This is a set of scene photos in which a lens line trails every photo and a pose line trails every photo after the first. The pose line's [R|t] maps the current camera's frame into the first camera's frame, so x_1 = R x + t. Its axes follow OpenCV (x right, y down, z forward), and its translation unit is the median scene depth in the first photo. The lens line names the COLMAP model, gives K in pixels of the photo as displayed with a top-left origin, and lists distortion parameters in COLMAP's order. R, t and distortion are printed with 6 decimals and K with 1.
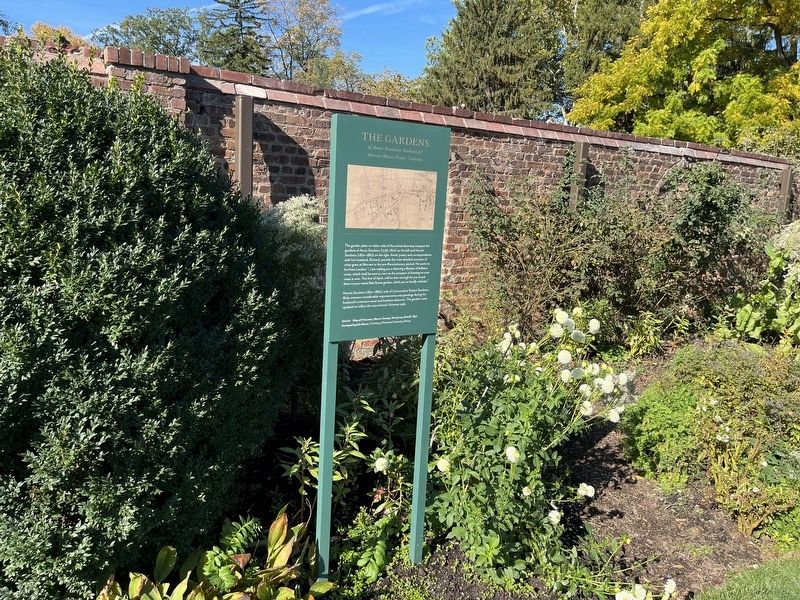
lens RADIAL K [[605.0, 0, 400.2], [0, 605.0, 300.2], [0, 0, 1]] dist [0.021336, -0.015408]
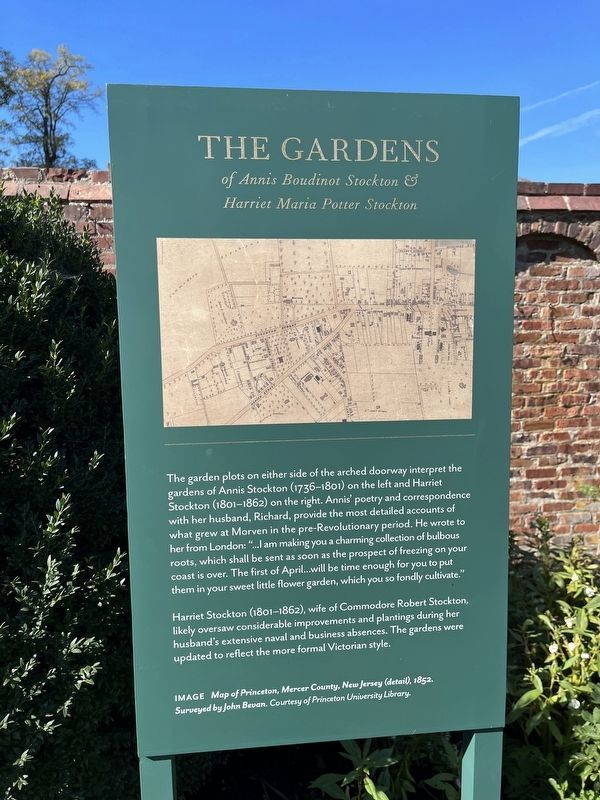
lens RADIAL K [[605.0, 0, 301.7], [0, 605.0, 383.4], [0, 0, 1]] dist [0.021336, -0.015408]
pose [[0.906795, -0.026398, -0.420744, 0.112782], [-0.012222, 0.995972, -0.088828, -0.108730], [0.421395, 0.085691, 0.902820, 0.691420]]
